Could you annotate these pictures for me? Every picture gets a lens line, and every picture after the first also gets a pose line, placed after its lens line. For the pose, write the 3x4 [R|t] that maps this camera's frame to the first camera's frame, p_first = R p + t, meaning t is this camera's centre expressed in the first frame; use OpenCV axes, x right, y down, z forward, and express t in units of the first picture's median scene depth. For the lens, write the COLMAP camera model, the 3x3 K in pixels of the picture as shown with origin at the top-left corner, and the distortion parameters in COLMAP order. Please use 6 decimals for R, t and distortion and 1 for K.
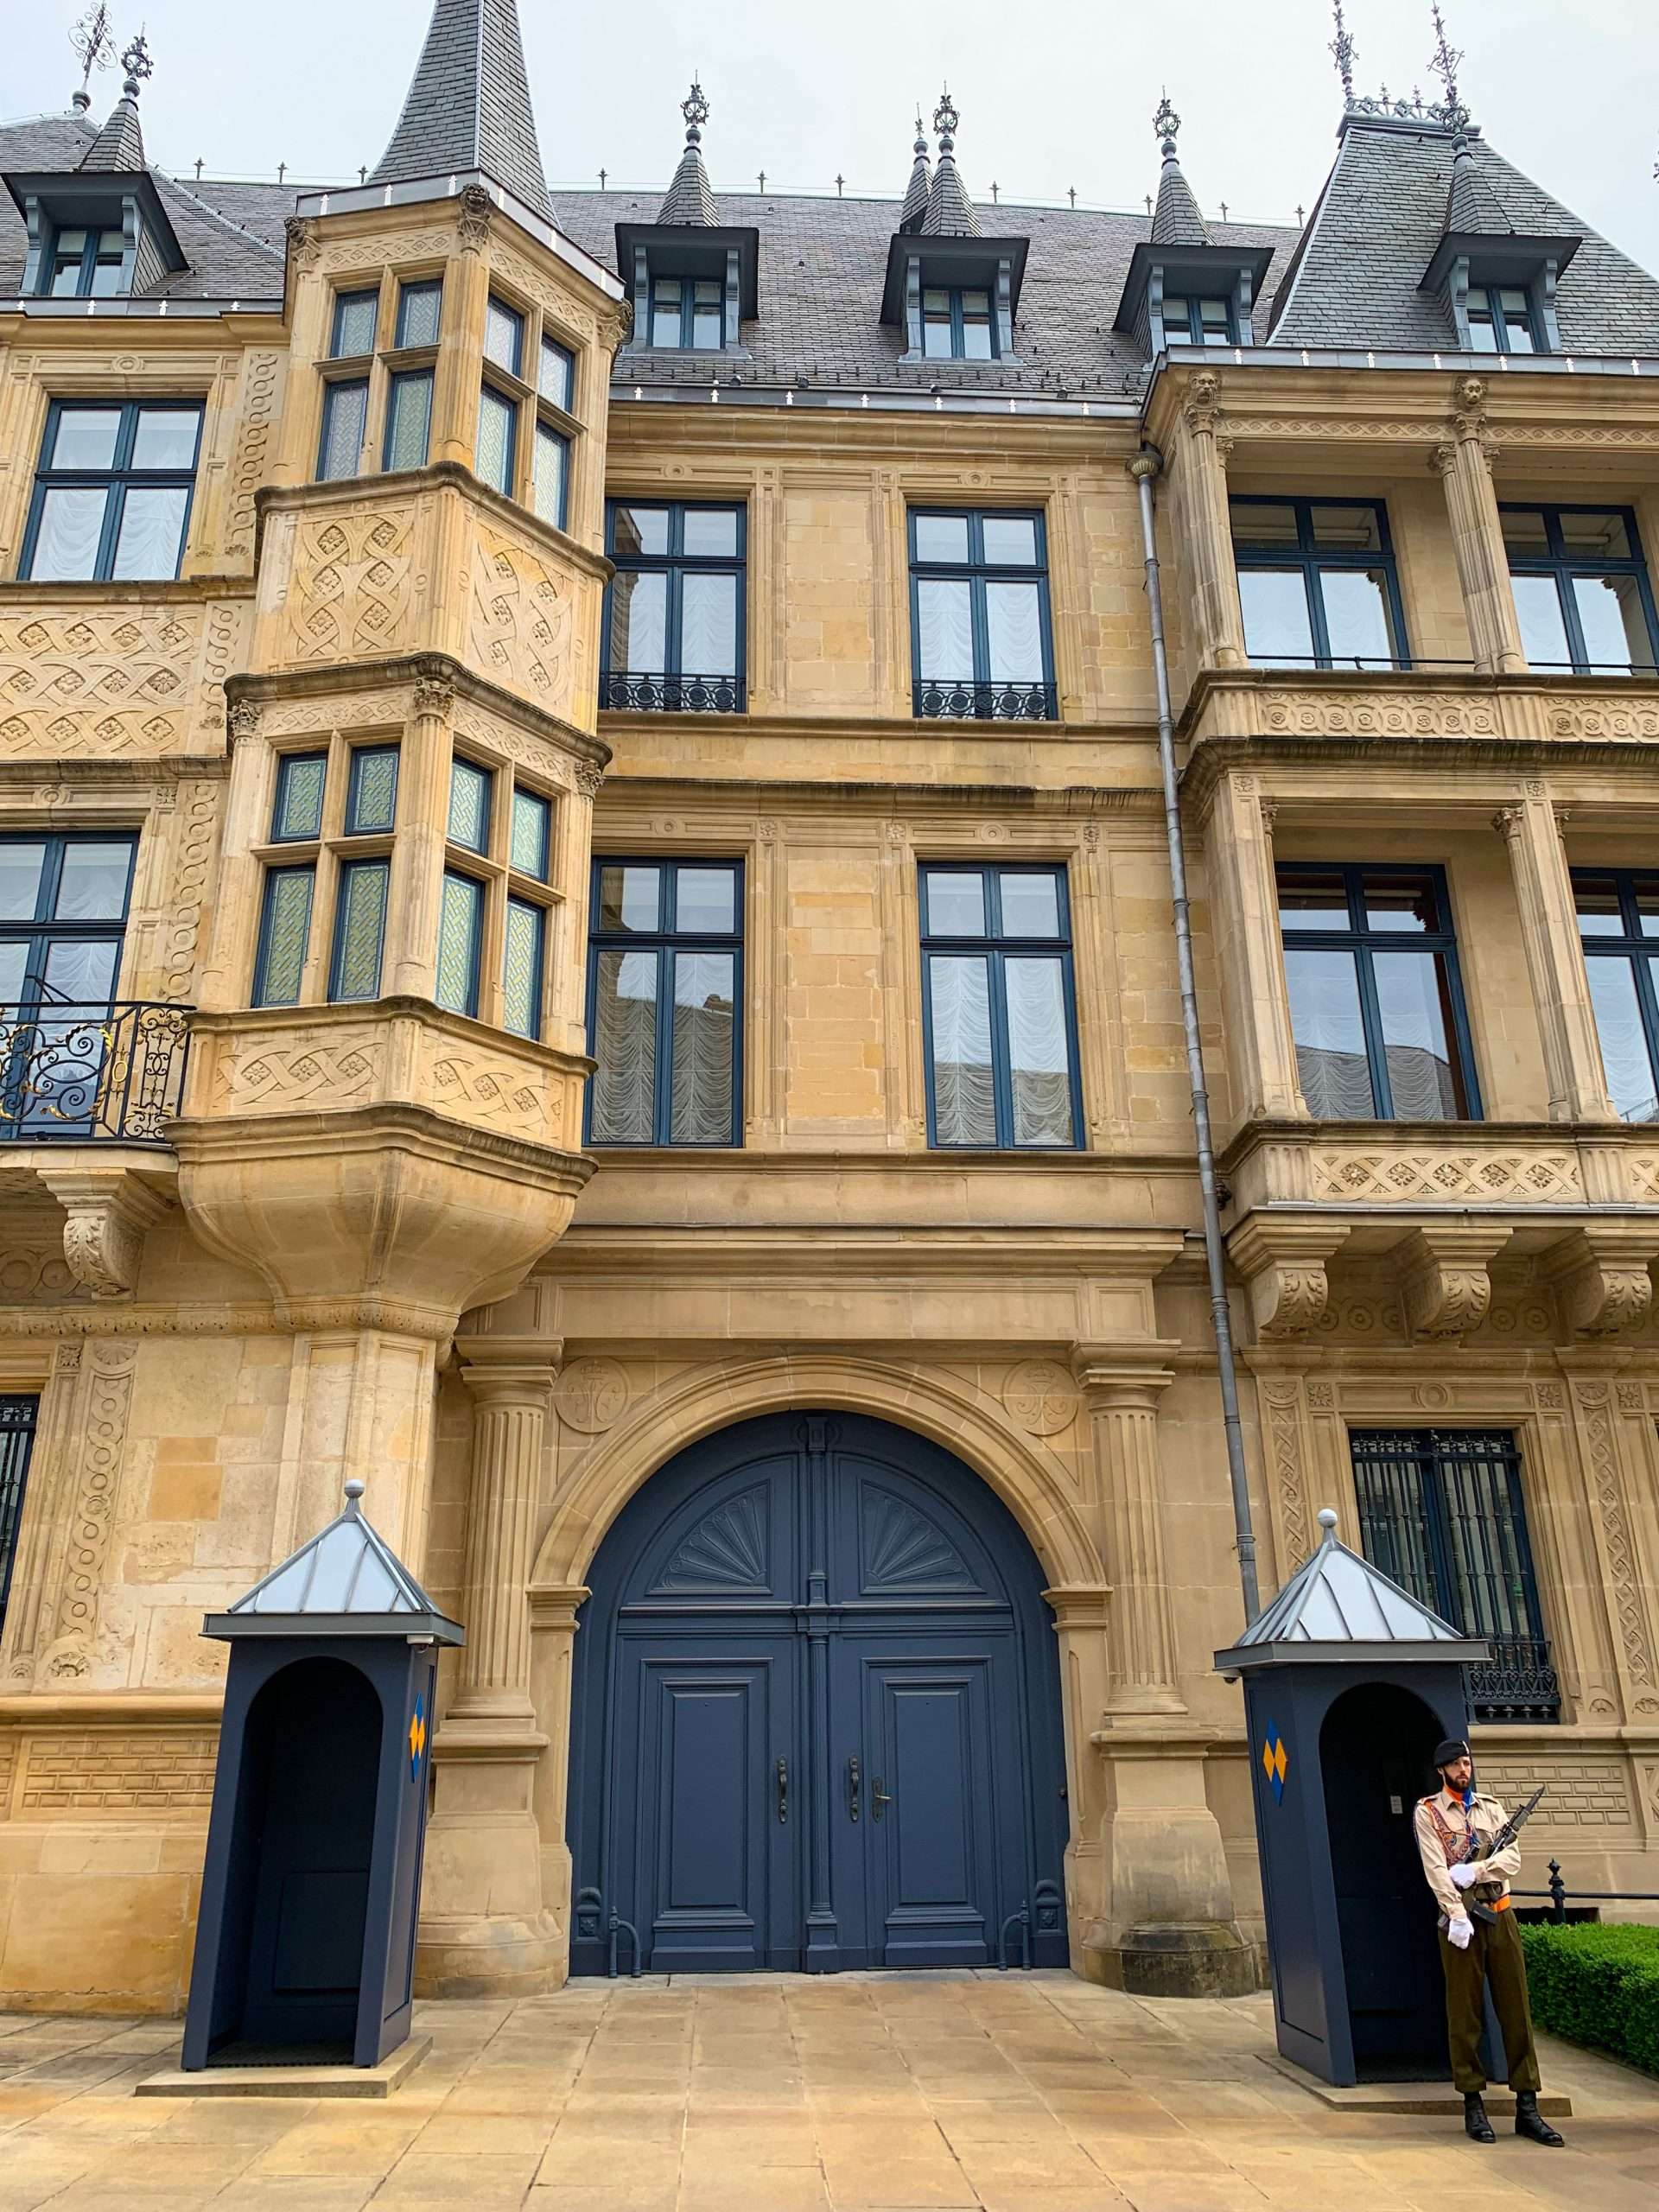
lens RADIAL K [[1626.7, 0, 829.5], [0, 1626.7, 1106.0], [0, 0, 1]] dist [-0.009679, -0.000202]
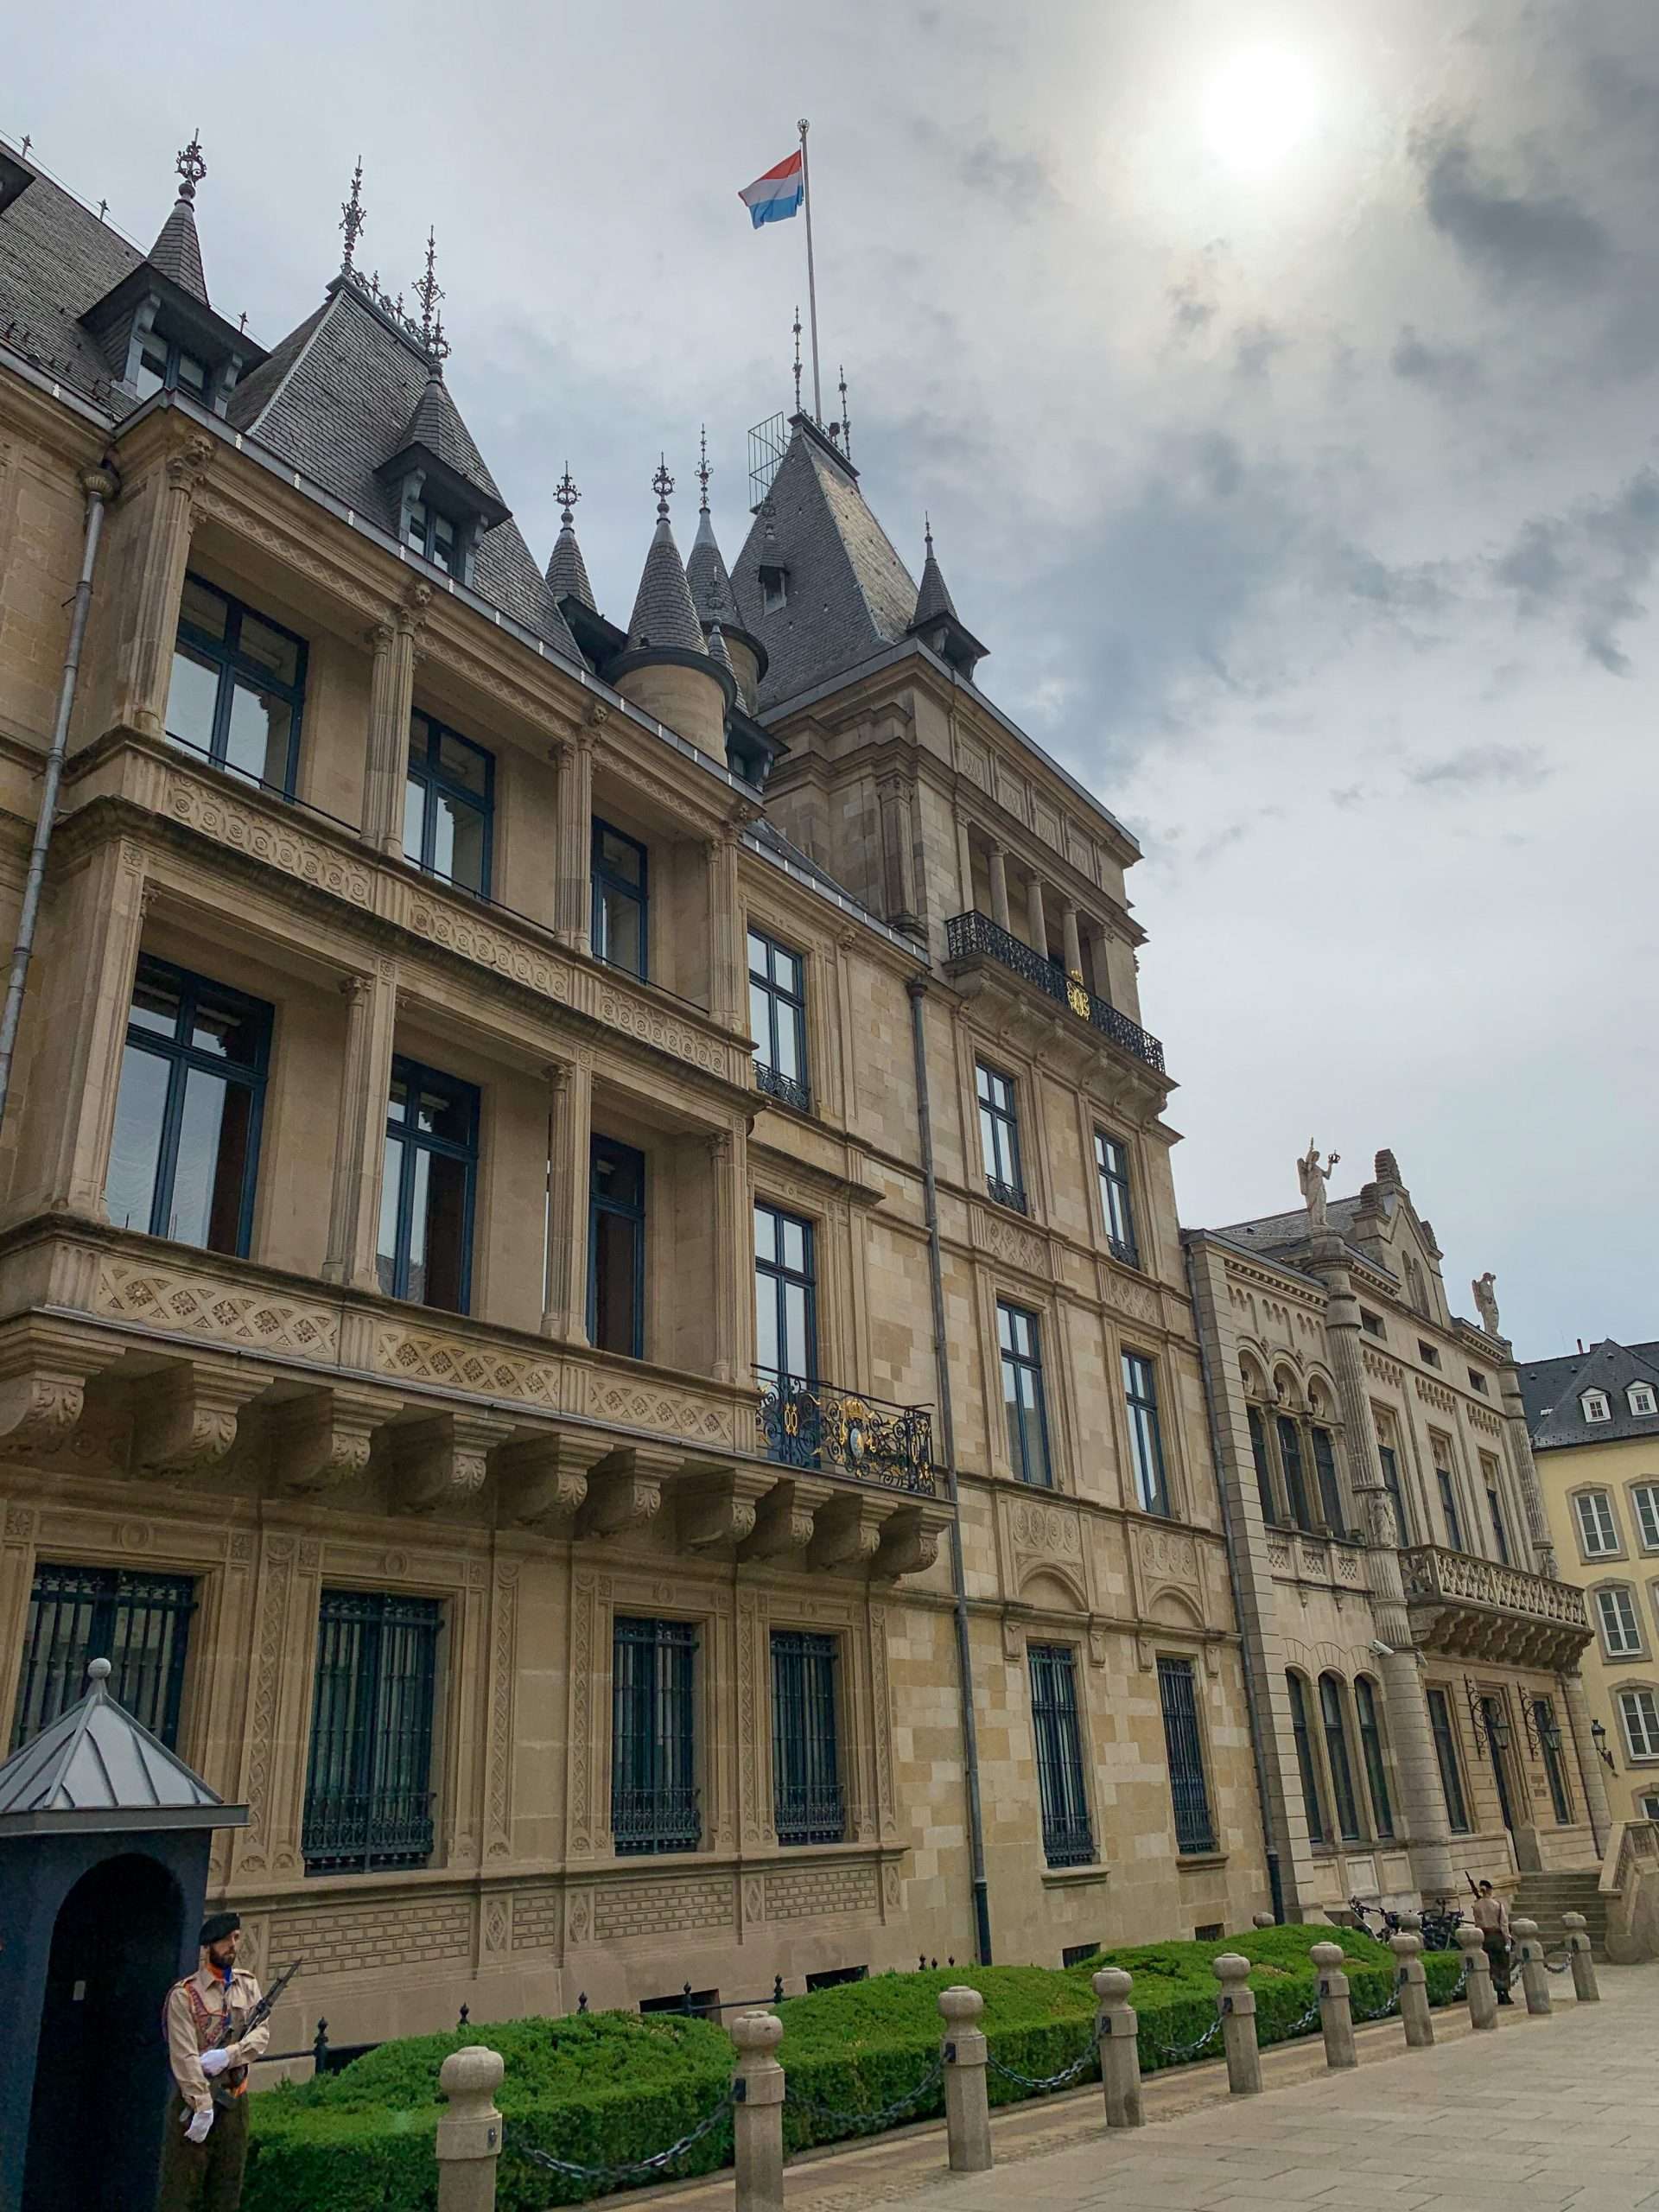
lens RADIAL K [[1624.6, 0, 883.2], [0, 1624.6, 1105.5], [0, 0, 1]] dist [-0.019616, 0.008922]
pose [[0.619801, 0.287734, 0.730107, -0.119959], [-0.226910, 0.956327, -0.184258, 0.012305], [-0.751238, -0.051465, 0.658022, 0.059335]]
